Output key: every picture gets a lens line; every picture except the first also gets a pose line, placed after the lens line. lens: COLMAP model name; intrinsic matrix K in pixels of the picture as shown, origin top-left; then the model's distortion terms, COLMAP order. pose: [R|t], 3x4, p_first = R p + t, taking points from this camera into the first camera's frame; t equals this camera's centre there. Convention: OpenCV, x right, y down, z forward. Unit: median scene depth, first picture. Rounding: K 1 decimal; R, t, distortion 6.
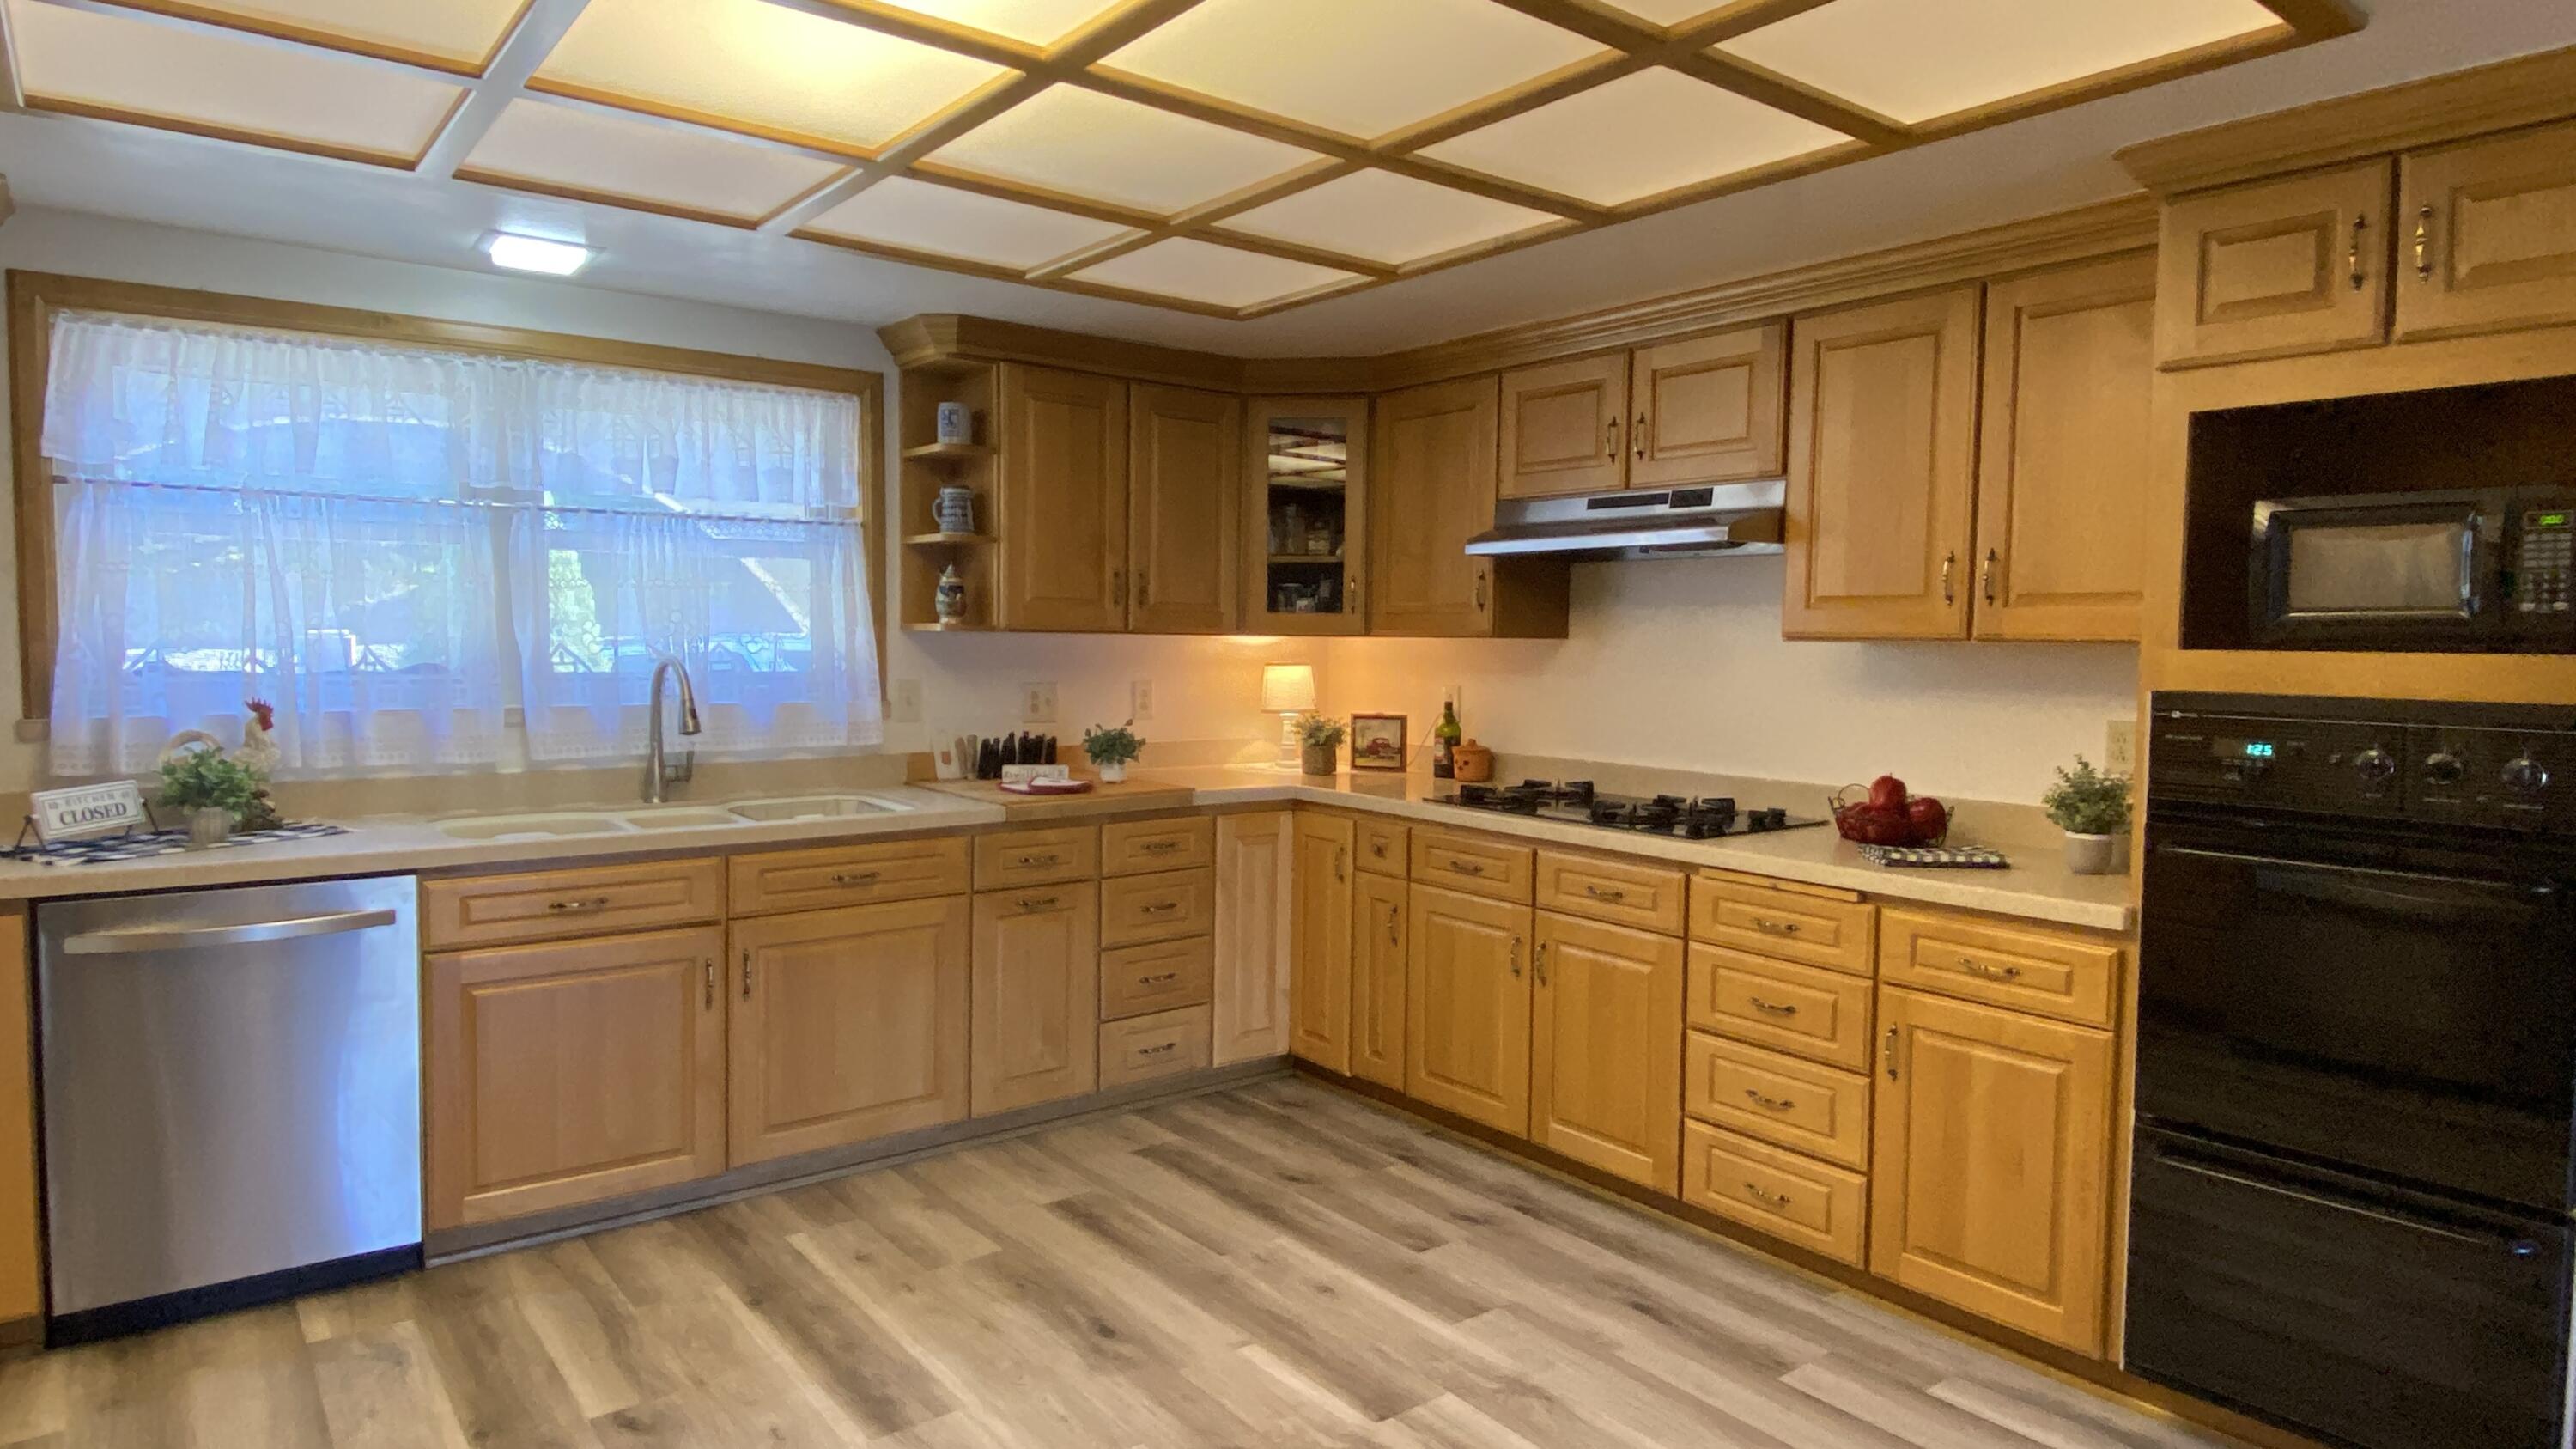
lens RADIAL K [[1467.4, 0, 1293.7], [0, 1467.4, 715.5], [0, 0, 1]] dist [0.003745, -0.004276]
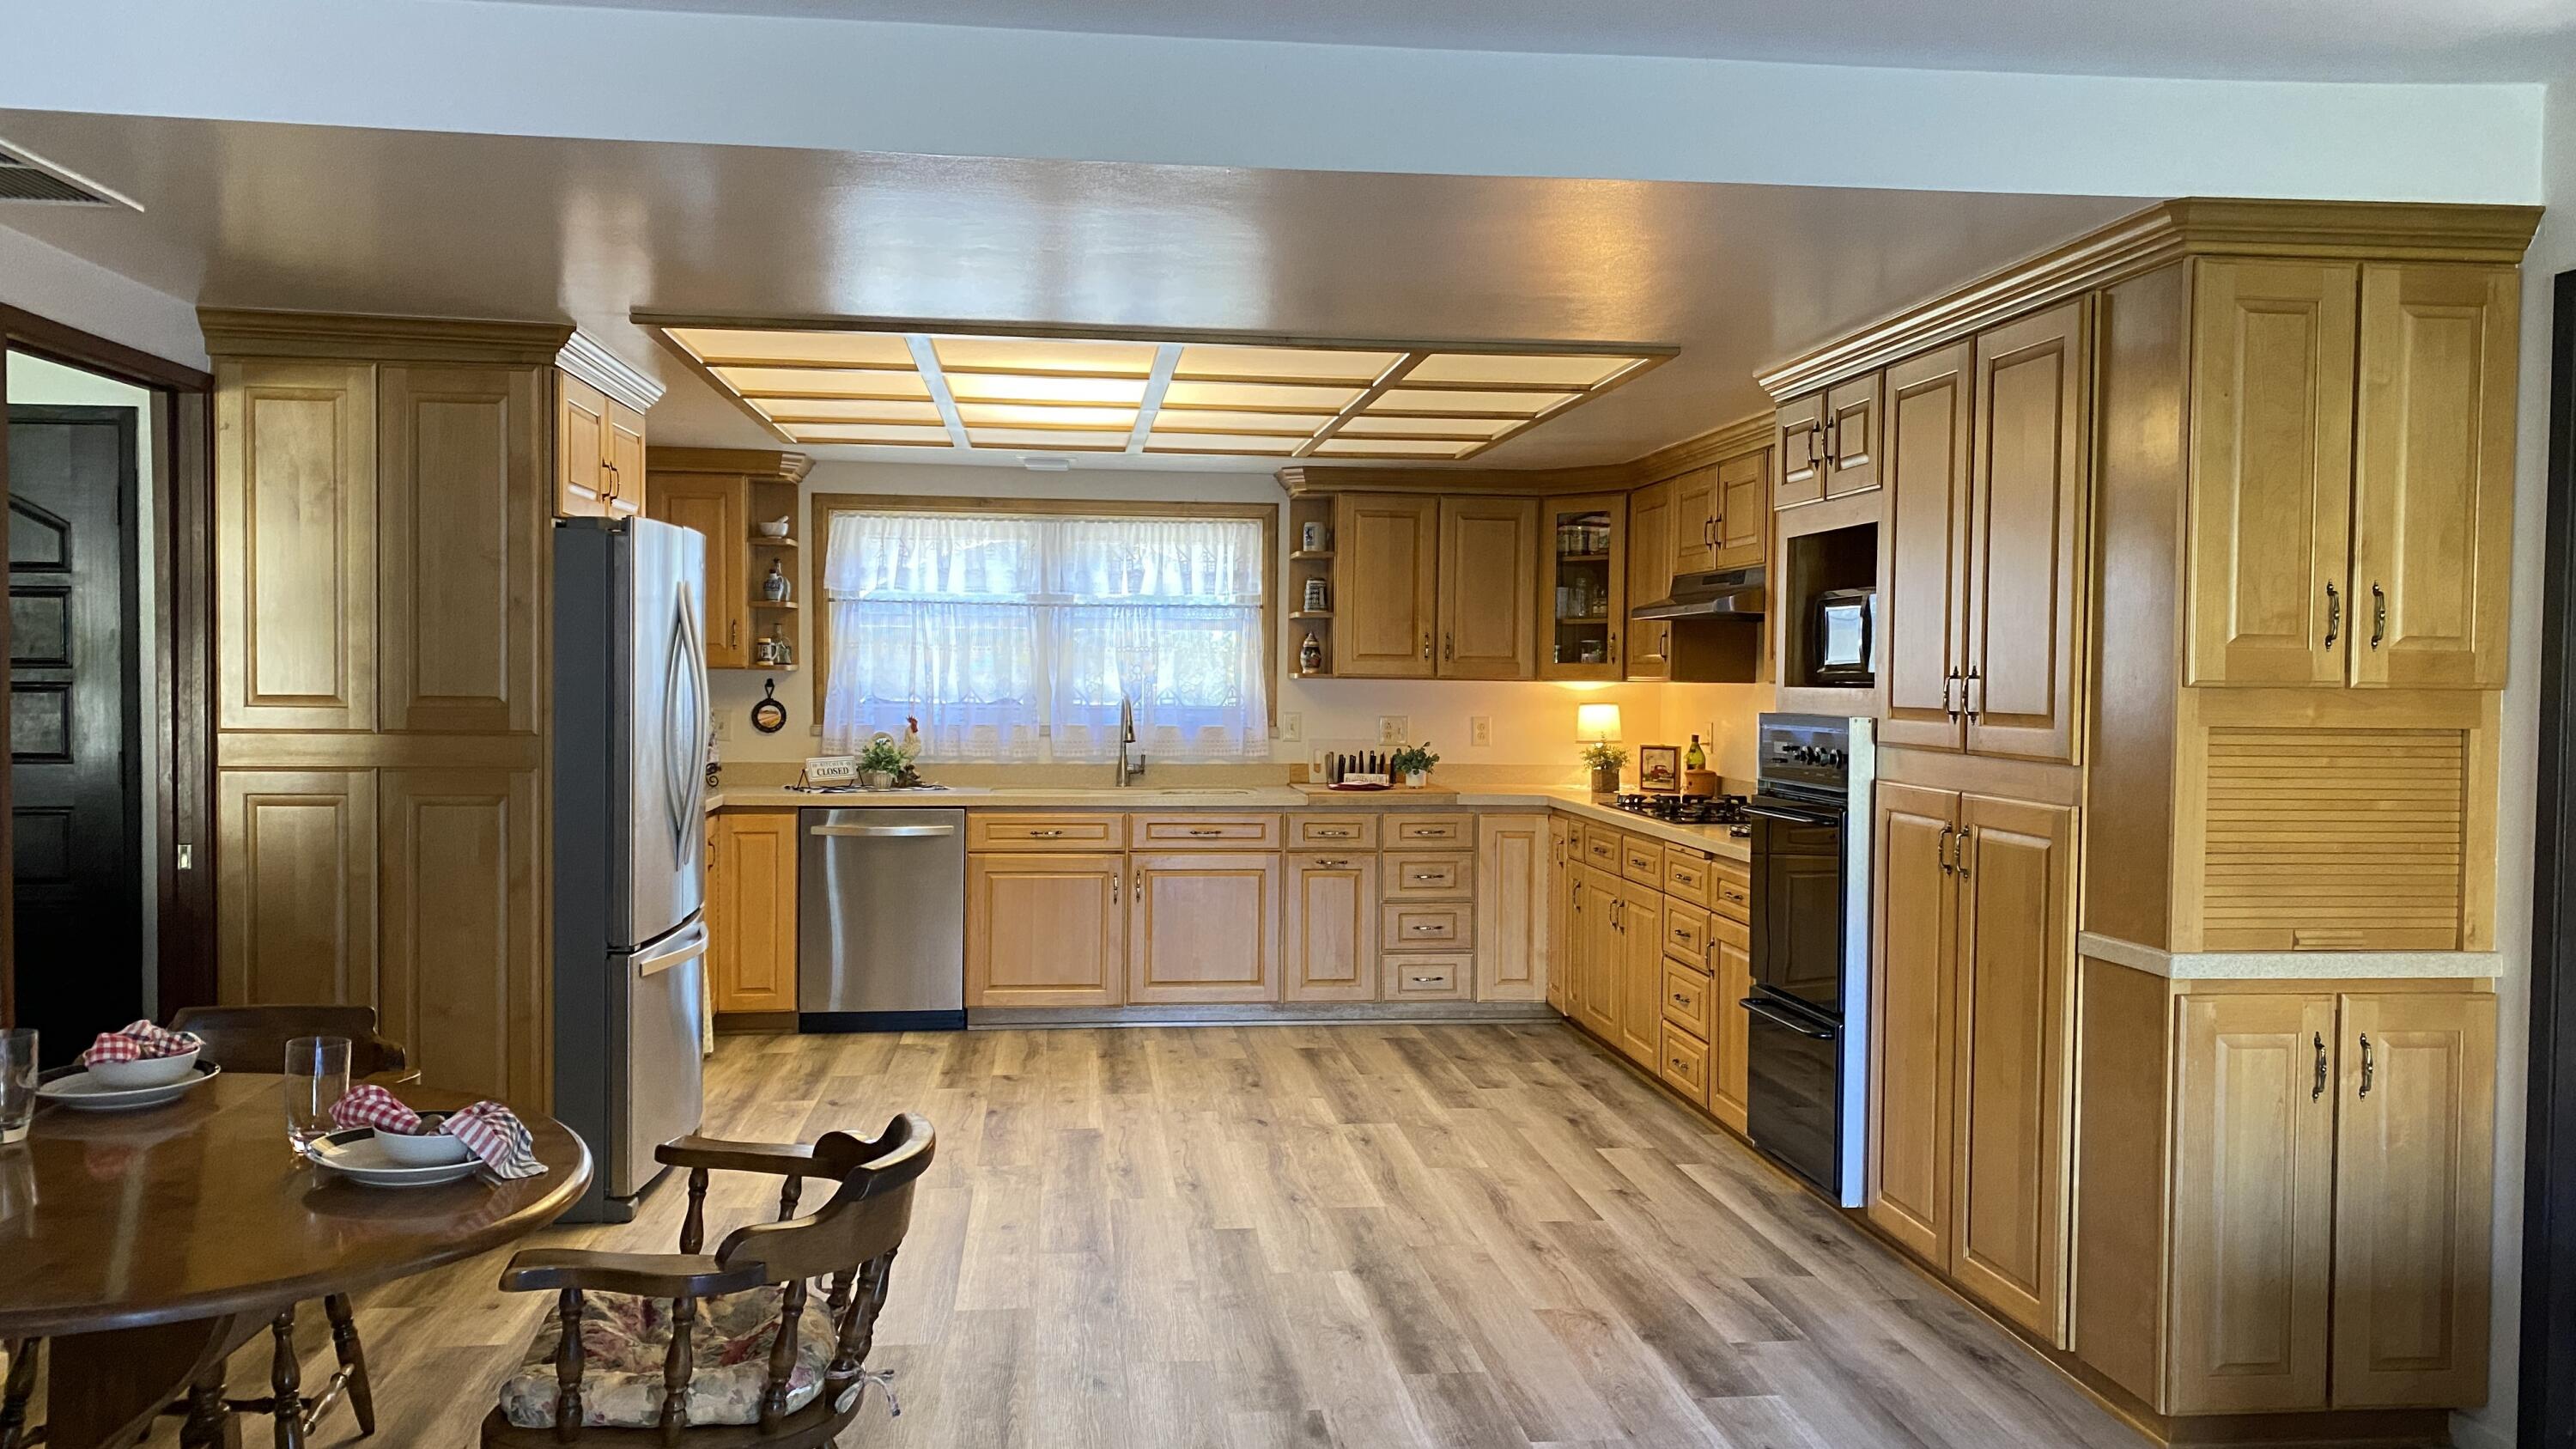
lens RADIAL K [[1966.6, 0, 1285.9], [0, 1966.6, 729.2], [0, 0, 1]] dist [0.000632, 0.000065]
pose [[0.846361, 0.008346, -0.532545, 0.776605], [-0.027687, 0.999215, -0.028342, 0.047903], [0.531890, 0.038732, 0.845927, -0.646498]]
